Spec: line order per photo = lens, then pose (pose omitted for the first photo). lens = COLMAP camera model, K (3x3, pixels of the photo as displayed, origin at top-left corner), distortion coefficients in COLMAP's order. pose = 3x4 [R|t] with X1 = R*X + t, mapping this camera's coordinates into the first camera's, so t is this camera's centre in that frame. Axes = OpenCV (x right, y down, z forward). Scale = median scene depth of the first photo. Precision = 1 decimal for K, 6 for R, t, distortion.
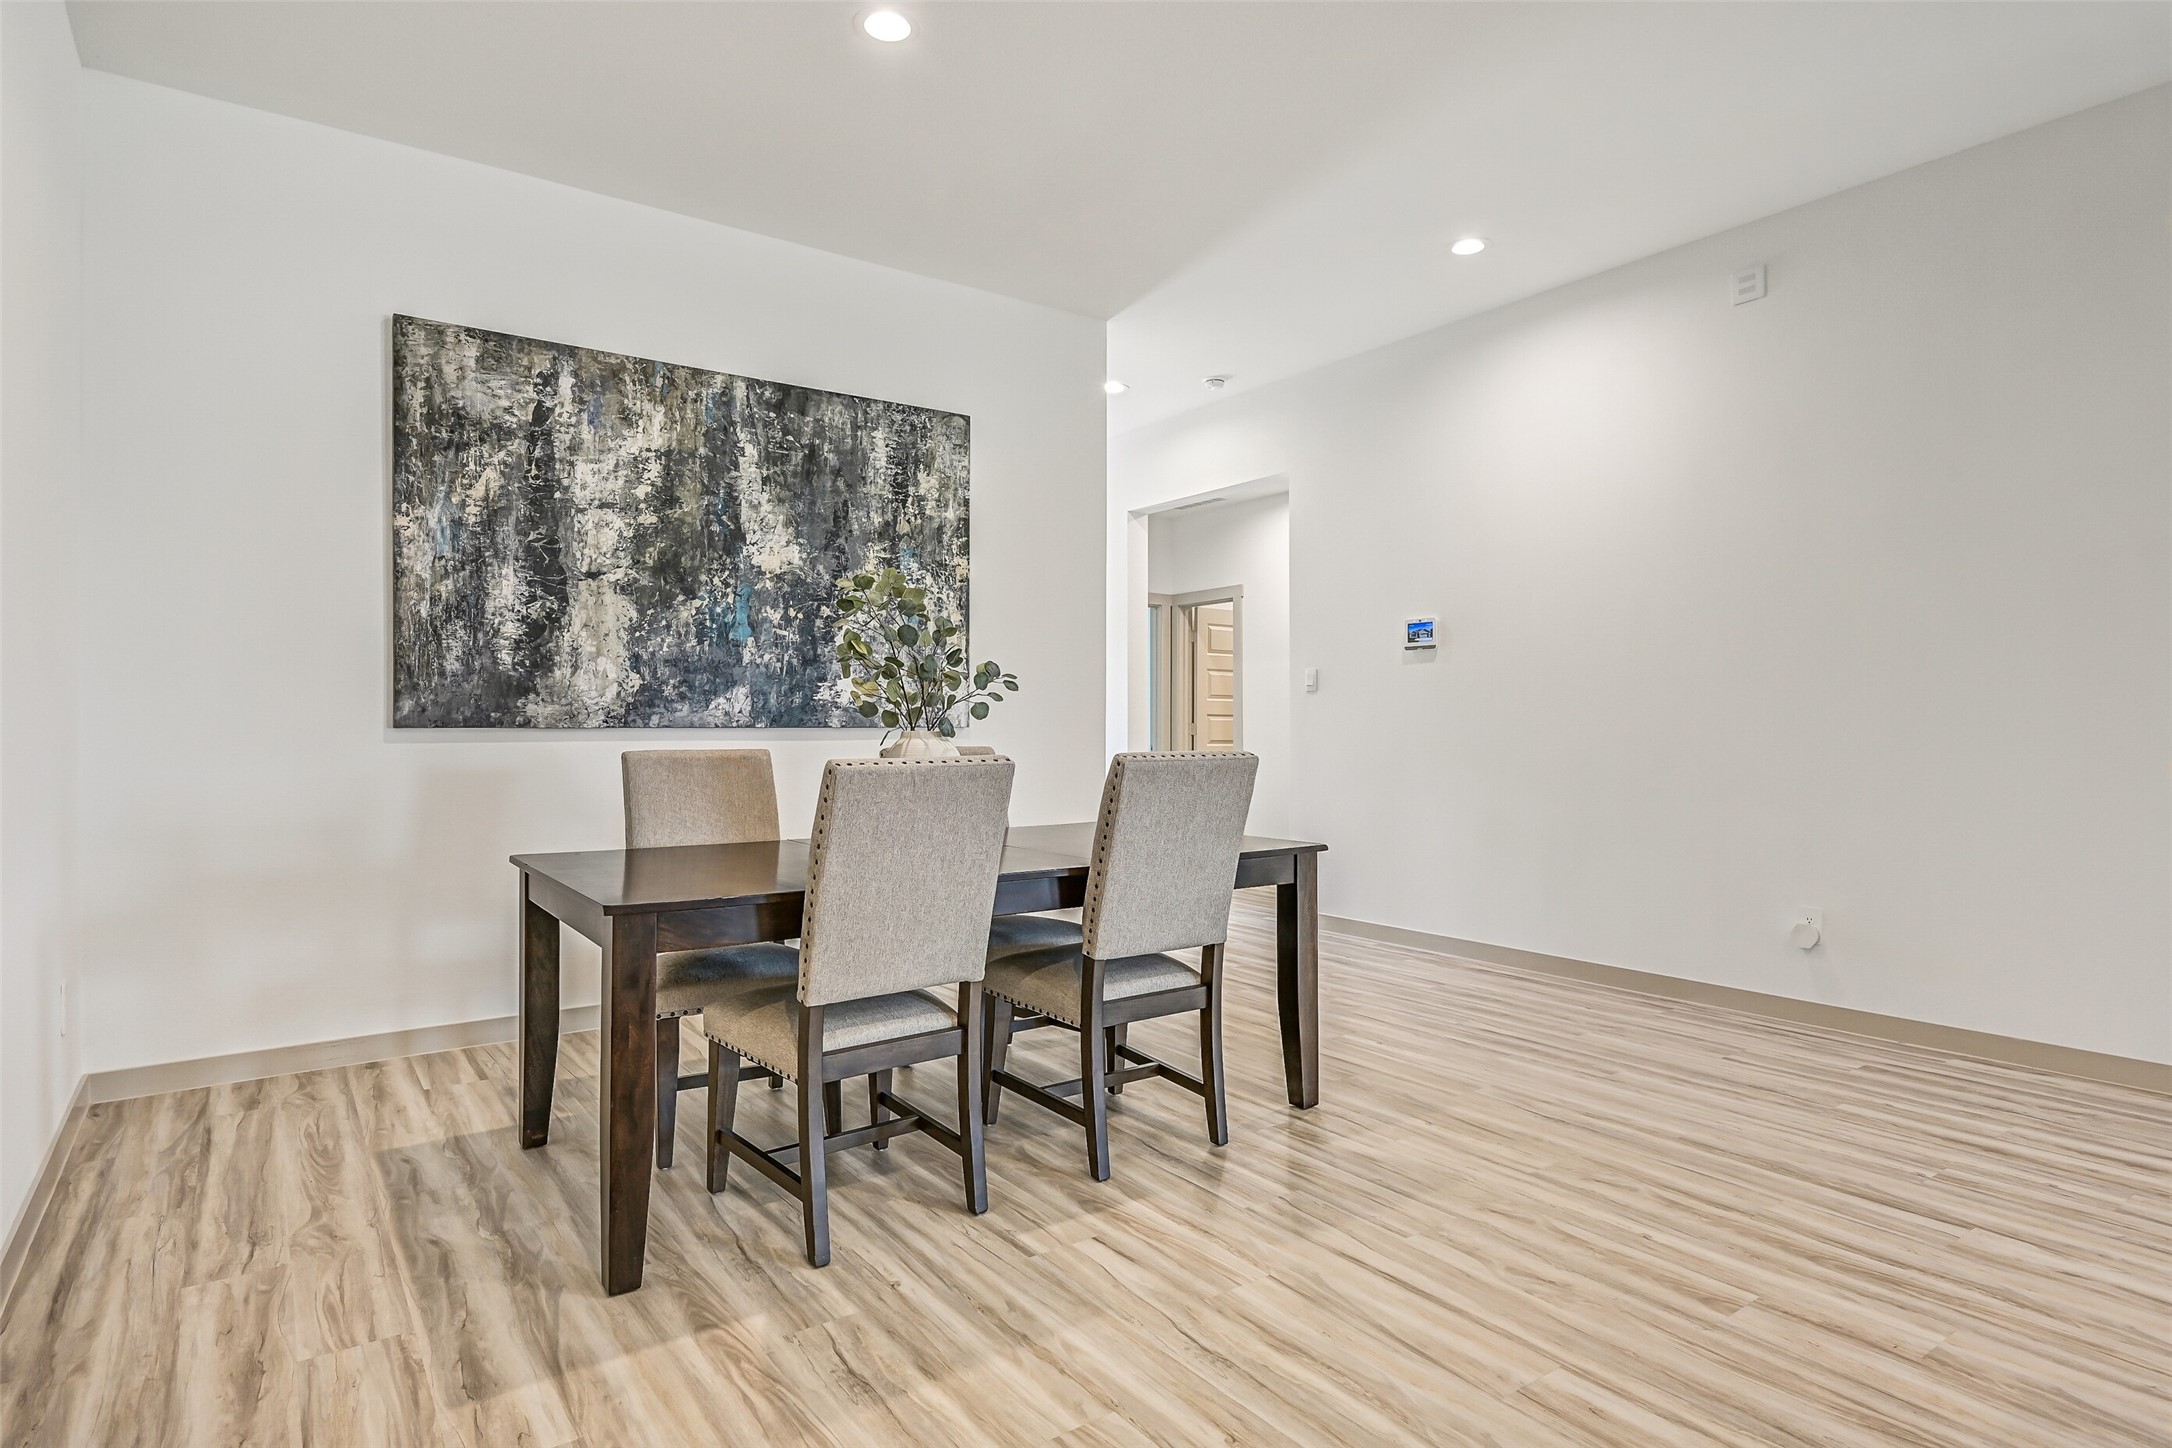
lens RADIAL K [[1182.0, 0, 1121.3], [0, 1182.0, 722.2], [0, 0, 1]] dist [0.001702, 0.000203]
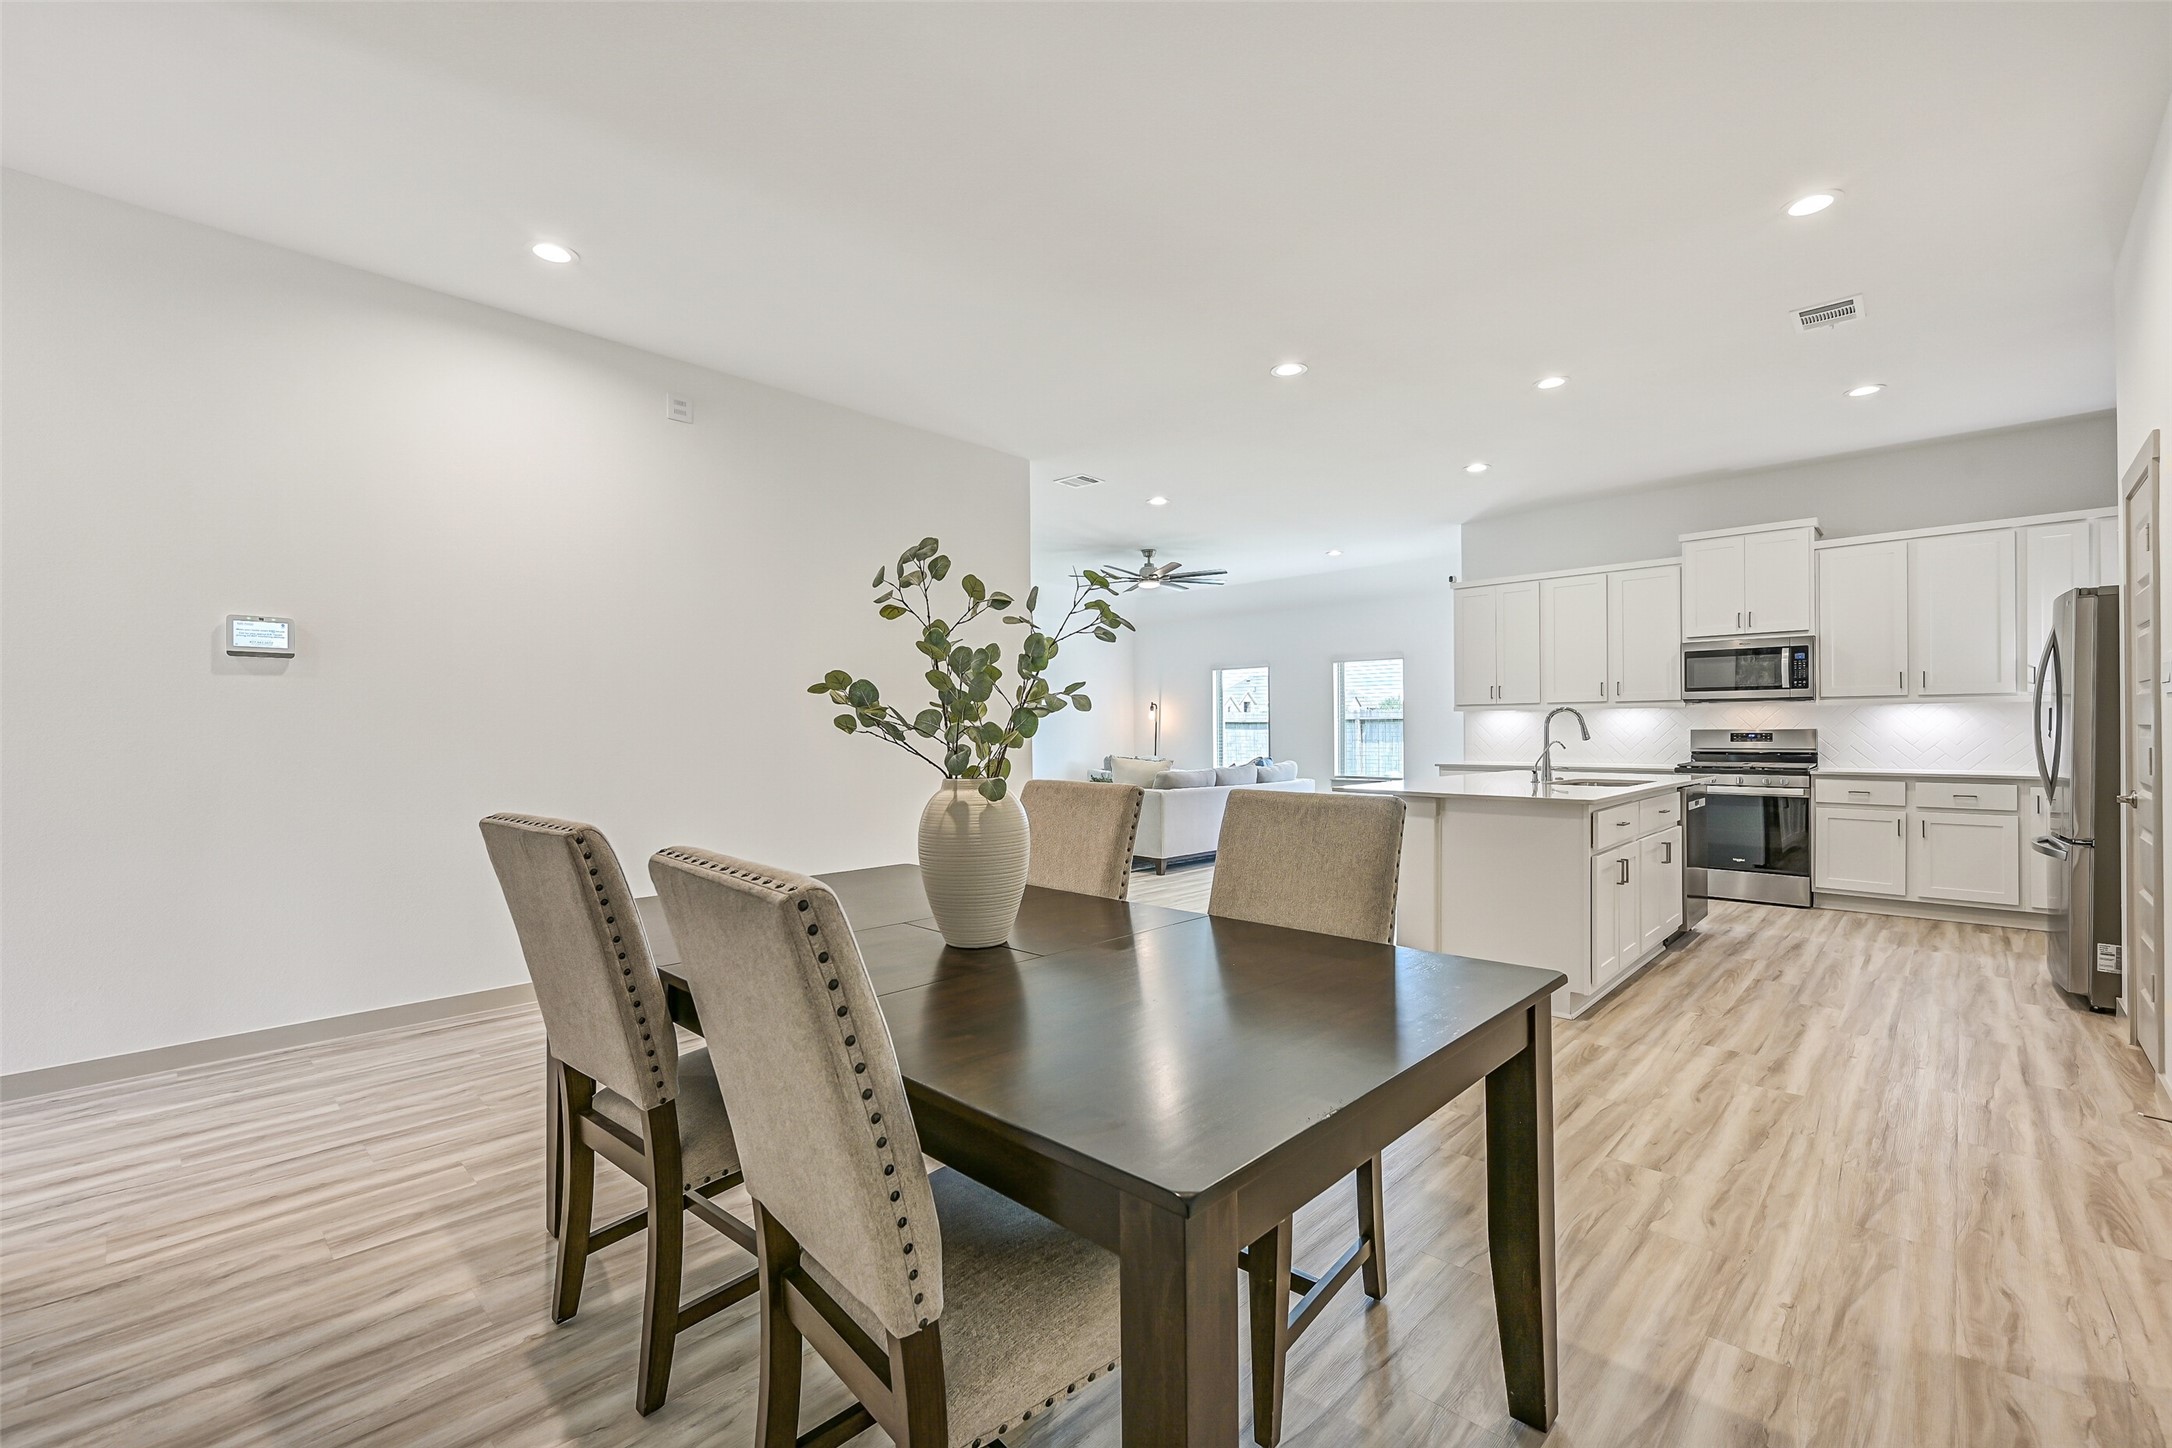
lens RADIAL K [[913.8, 0, 1088.3], [0, 913.8, 734.0], [0, 0, 1]] dist [0.001270, 0.000048]
pose [[-0.174544, -0.001204, 0.984649, -0.569479], [0.004159, 0.999989, 0.001960, -0.015985], [-0.984641, 0.004437, -0.174537, 0.796516]]
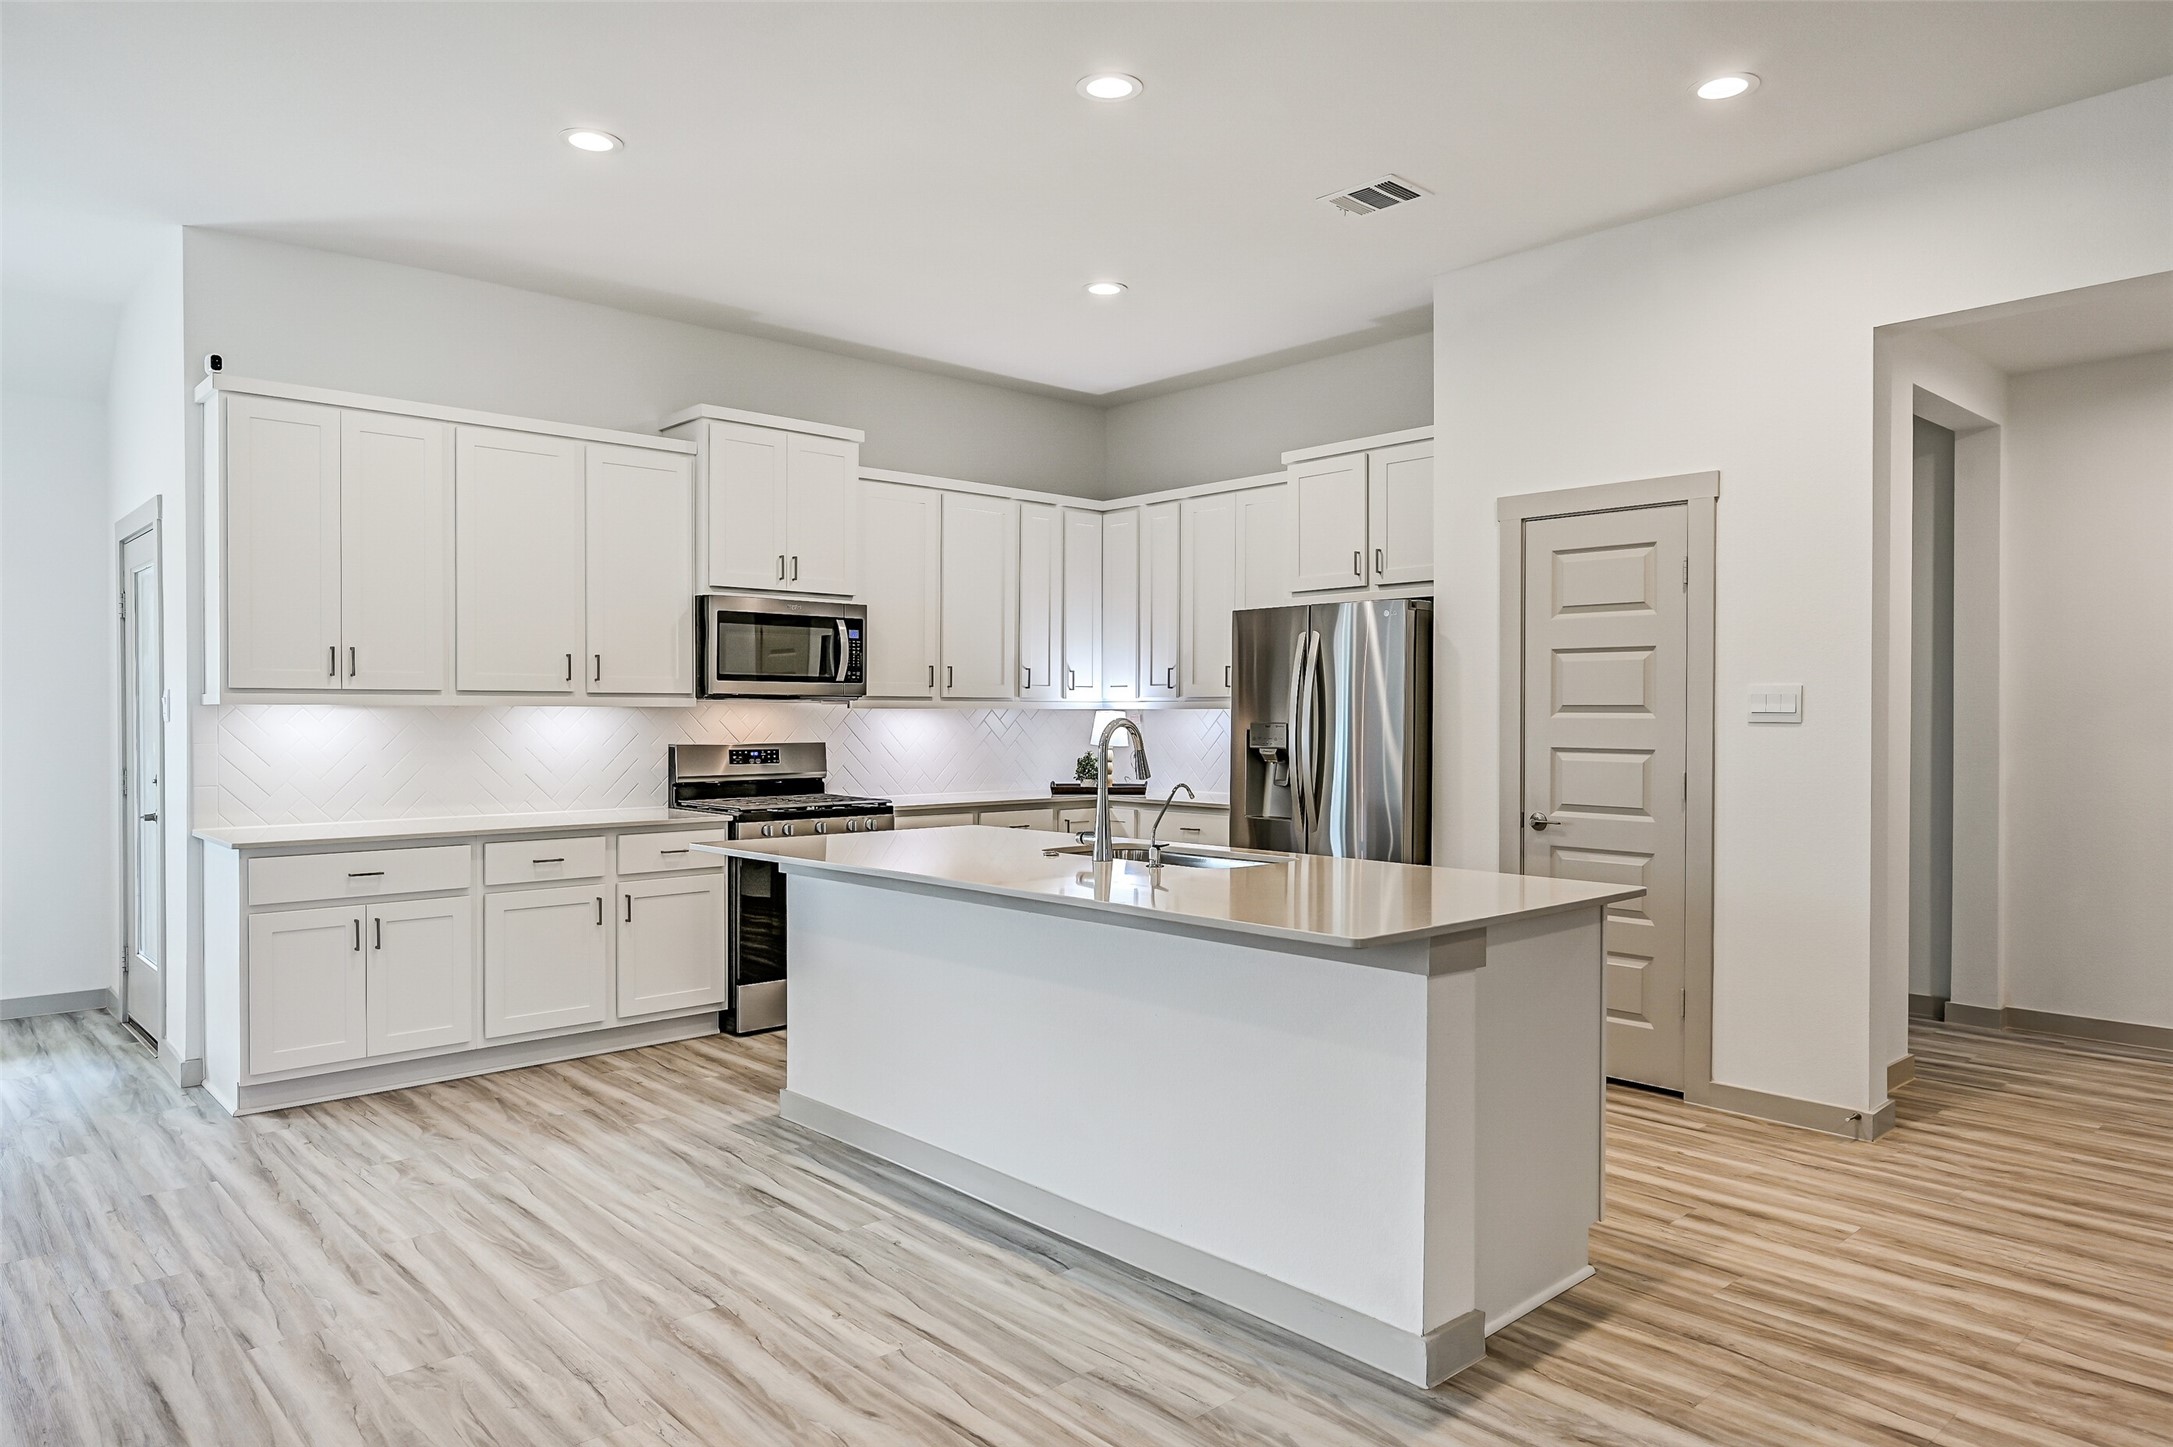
lens RADIAL K [[1382.8, 0, 1123.6], [0, 1382.8, 722.9], [0, 0, 1]] dist [0.005203, -0.003156]
pose [[-0.991988, 0.001362, -0.126323, 0.574150], [0.000725, 0.999987, 0.005084, -0.046078], [0.126328, 0.004951, -0.991976, 0.912206]]
